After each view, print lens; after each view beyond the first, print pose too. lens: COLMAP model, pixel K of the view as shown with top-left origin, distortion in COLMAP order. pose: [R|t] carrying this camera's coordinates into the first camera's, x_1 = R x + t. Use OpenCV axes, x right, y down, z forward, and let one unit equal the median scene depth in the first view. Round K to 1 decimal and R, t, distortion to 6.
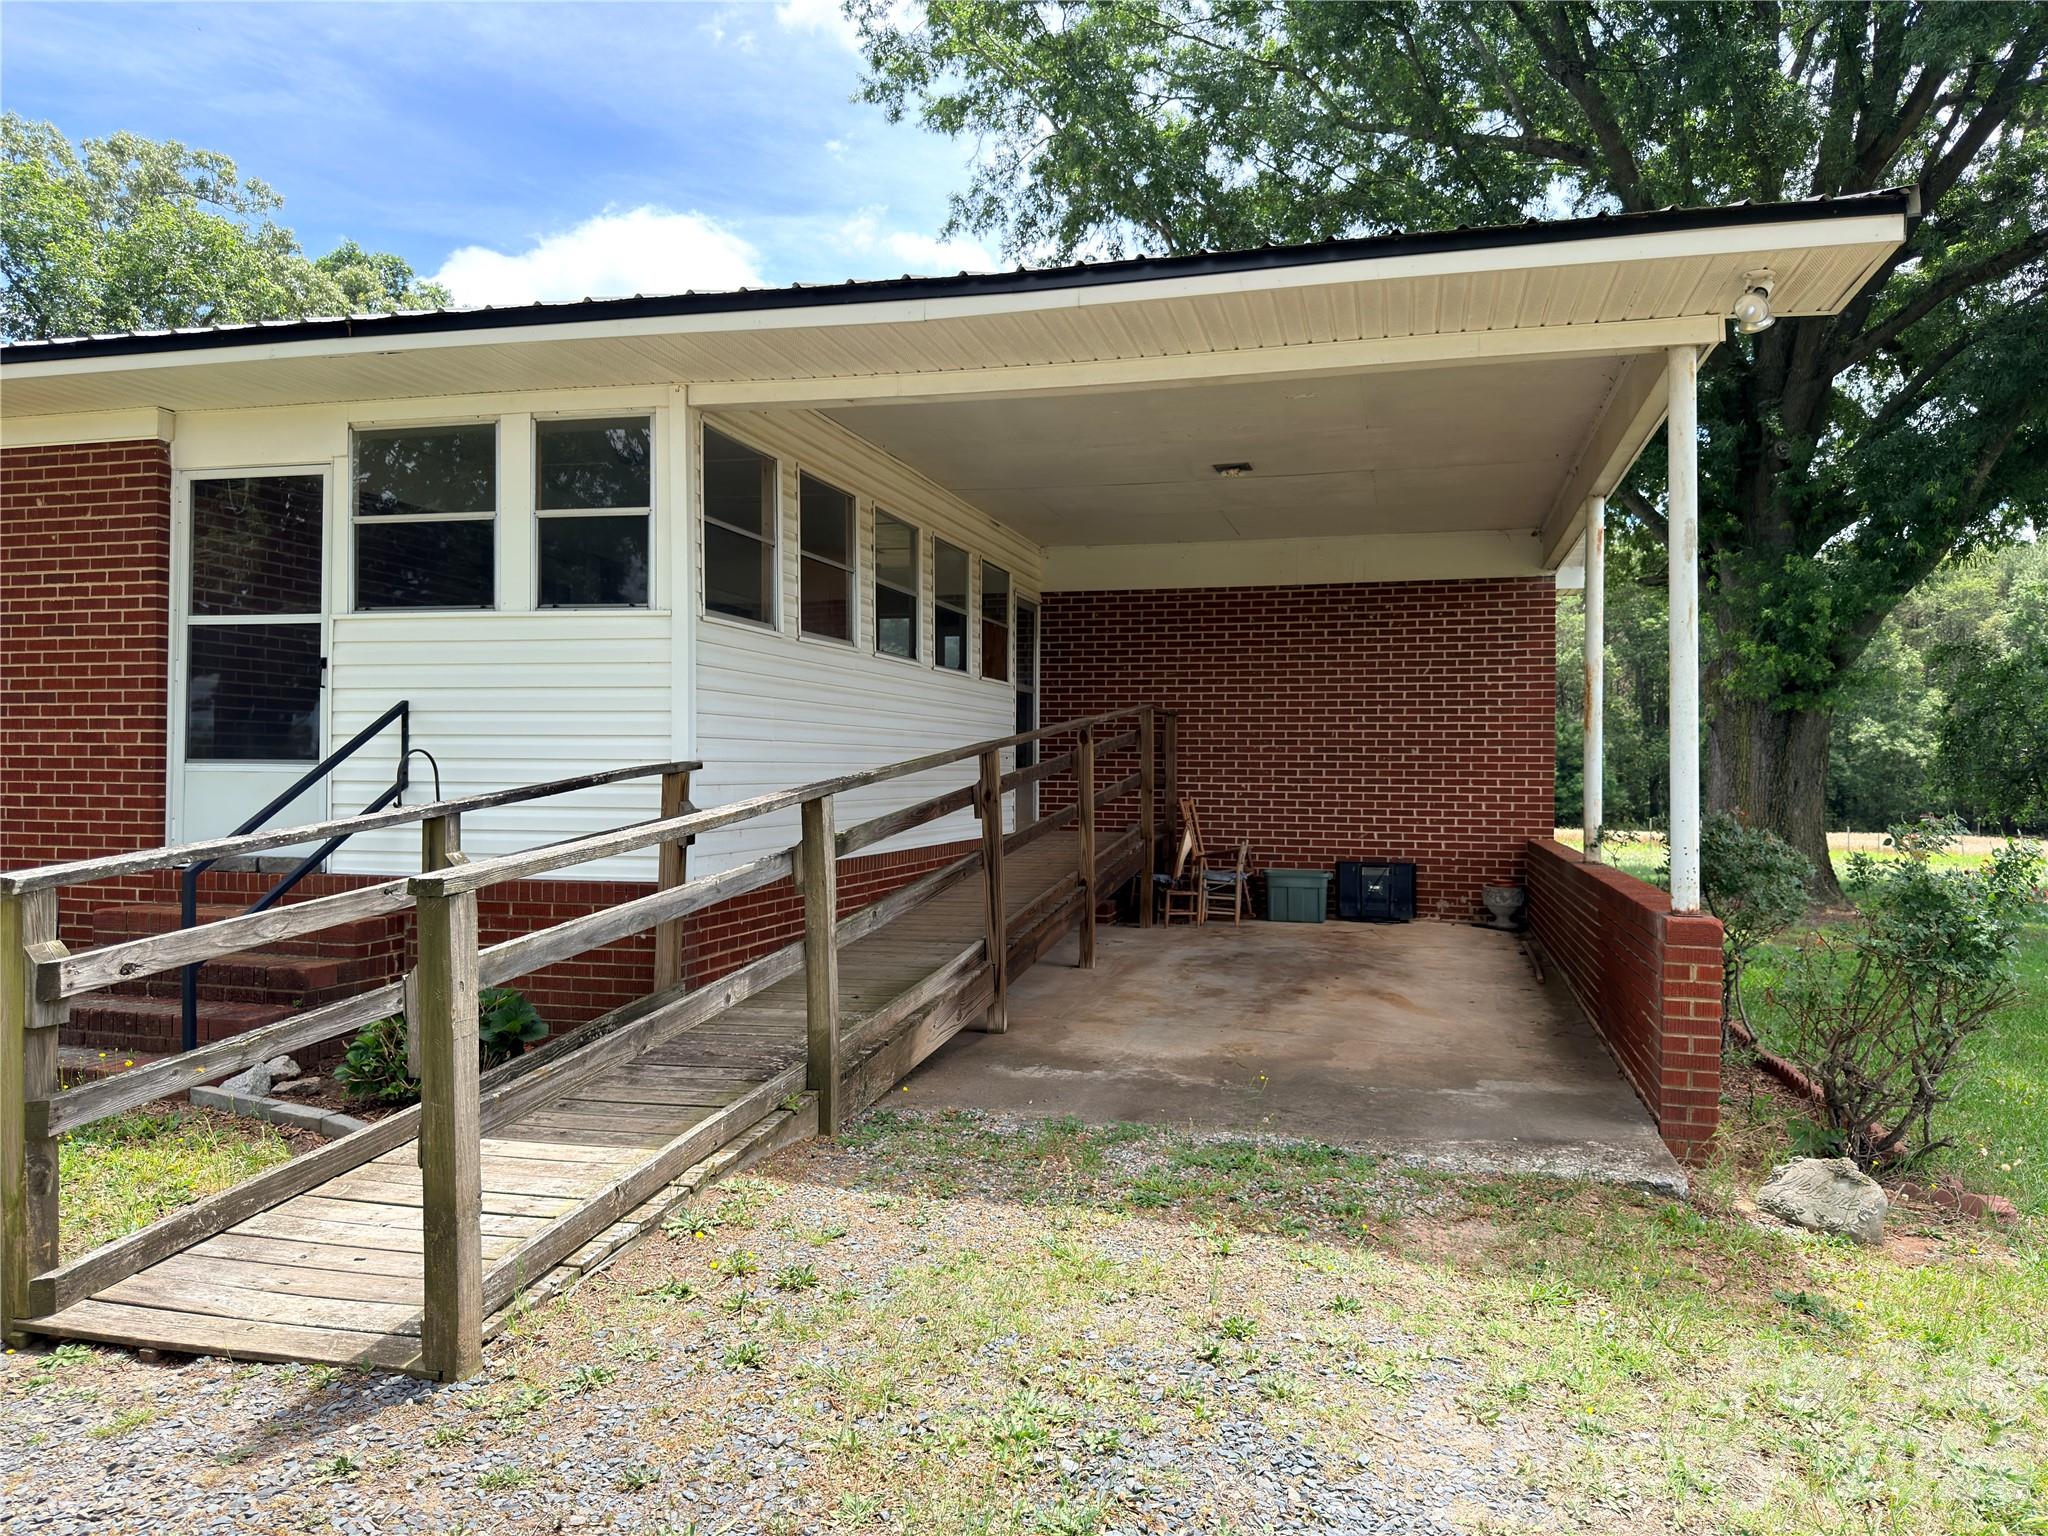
lens RADIAL K [[1434.9, 0, 1025.9], [0, 1434.9, 766.1], [0, 0, 1]] dist [0.030826, 0.000302]
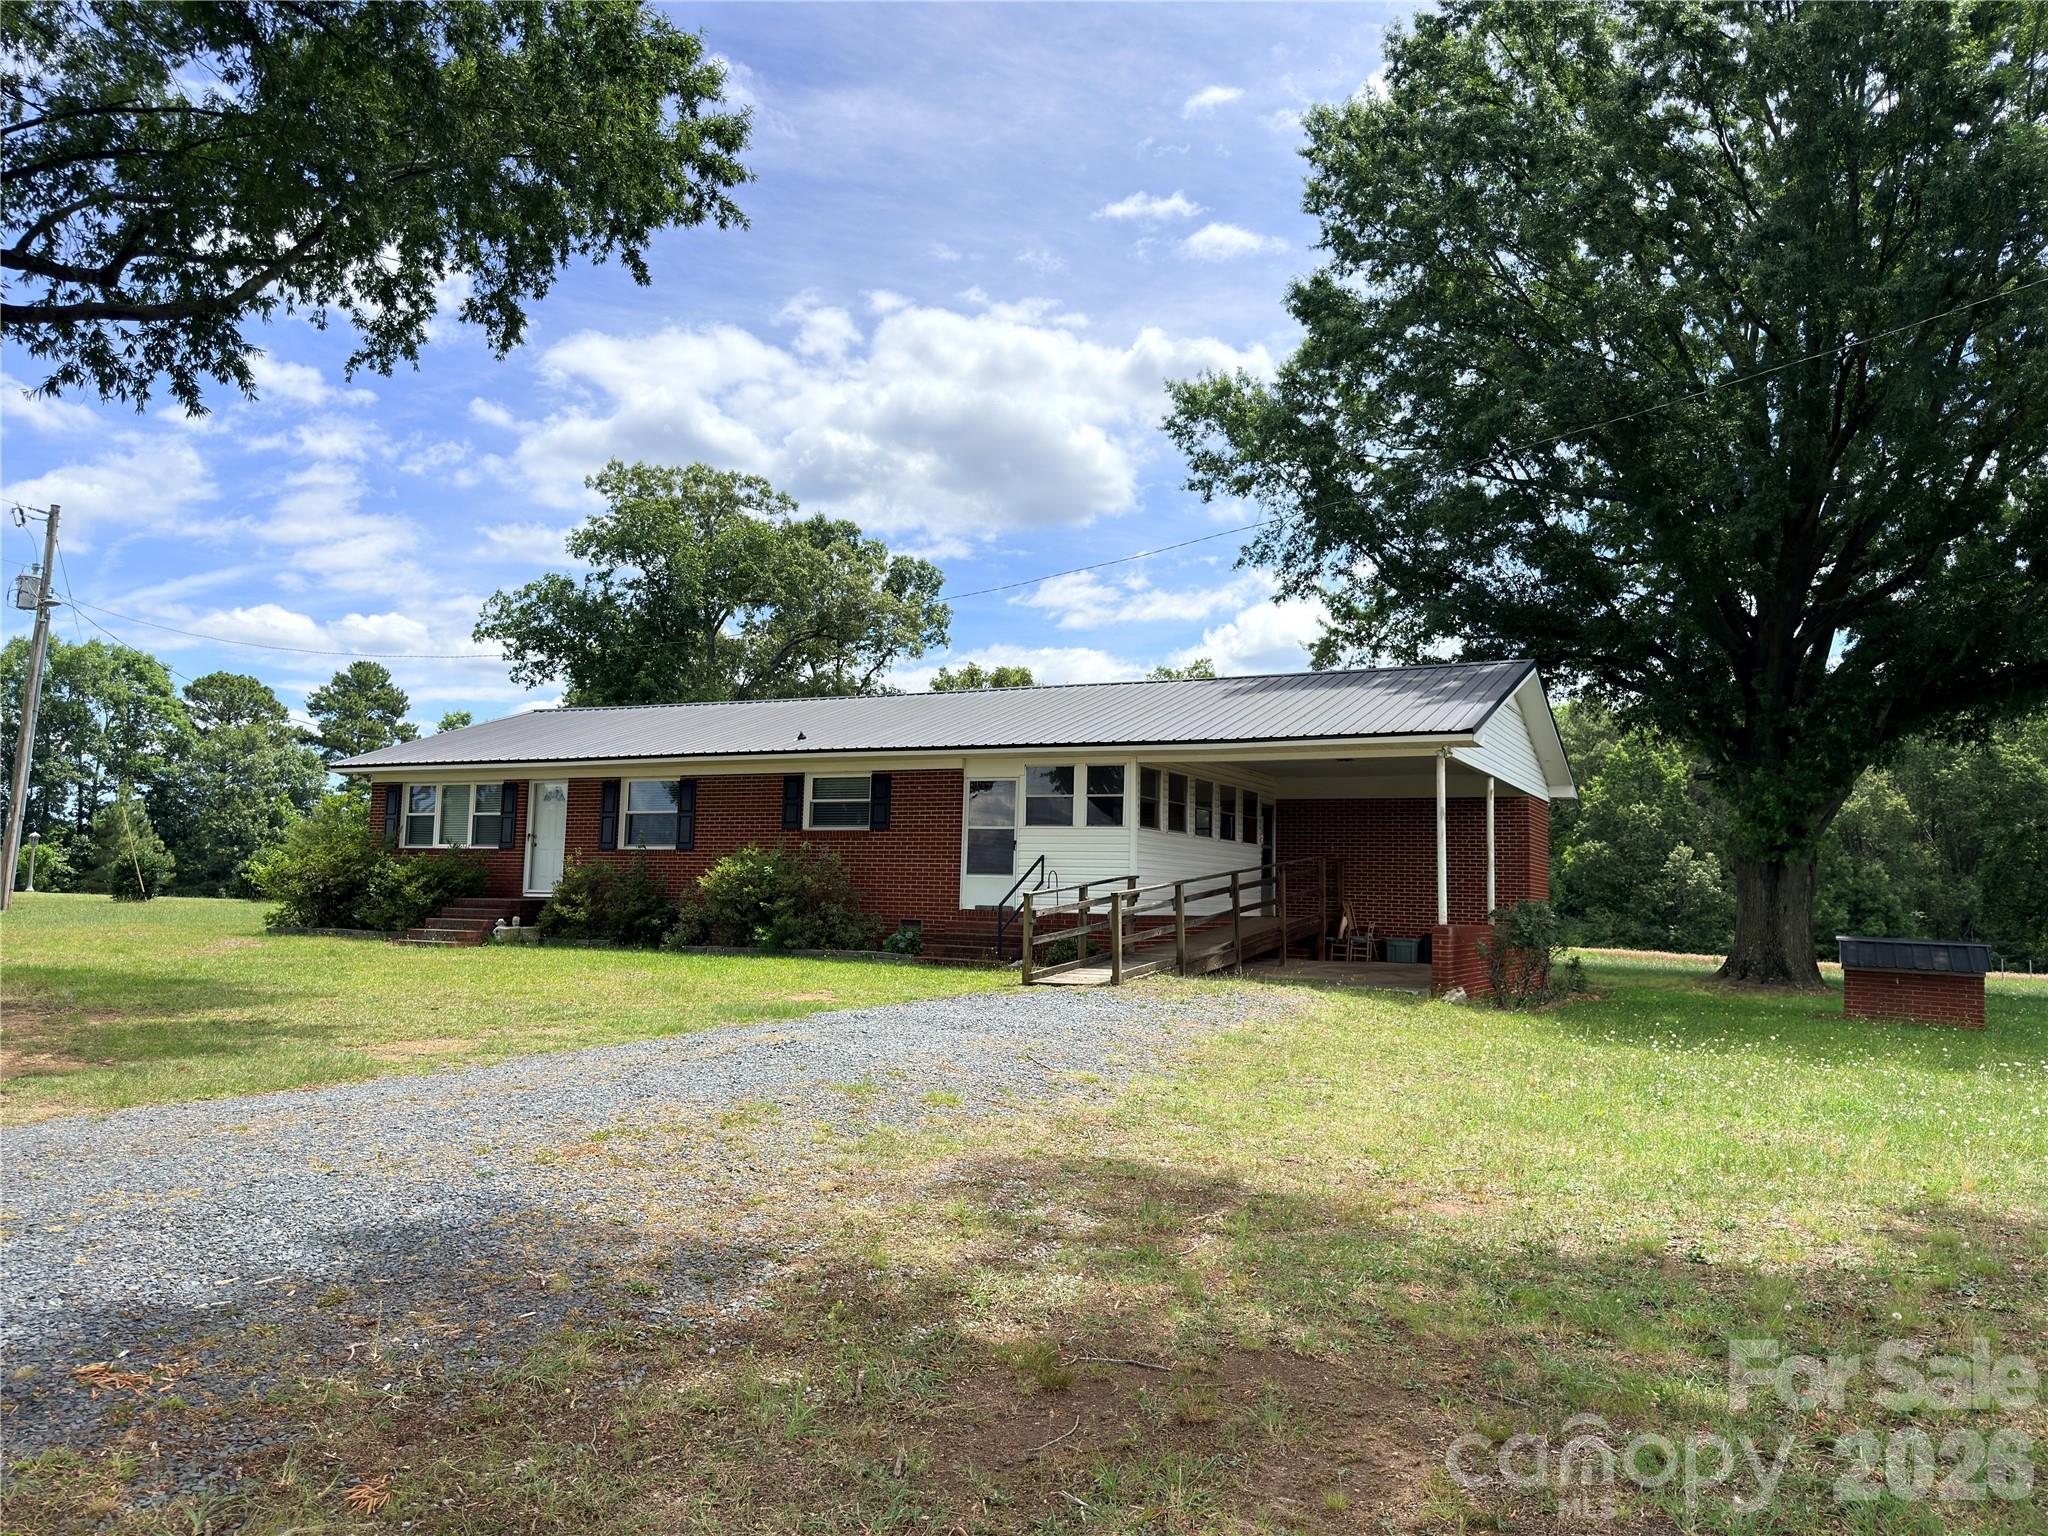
lens RADIAL K [[1434.9, 0, 1026.0], [0, 1434.9, 762.5], [0, 0, 1]] dist [0.030826, 0.000302]
pose [[0.976337, -0.003016, -0.216233, 0.117211], [-0.017780, 0.995398, -0.094164, 0.027725], [0.215522, 0.095780, 0.971790, -1.184930]]
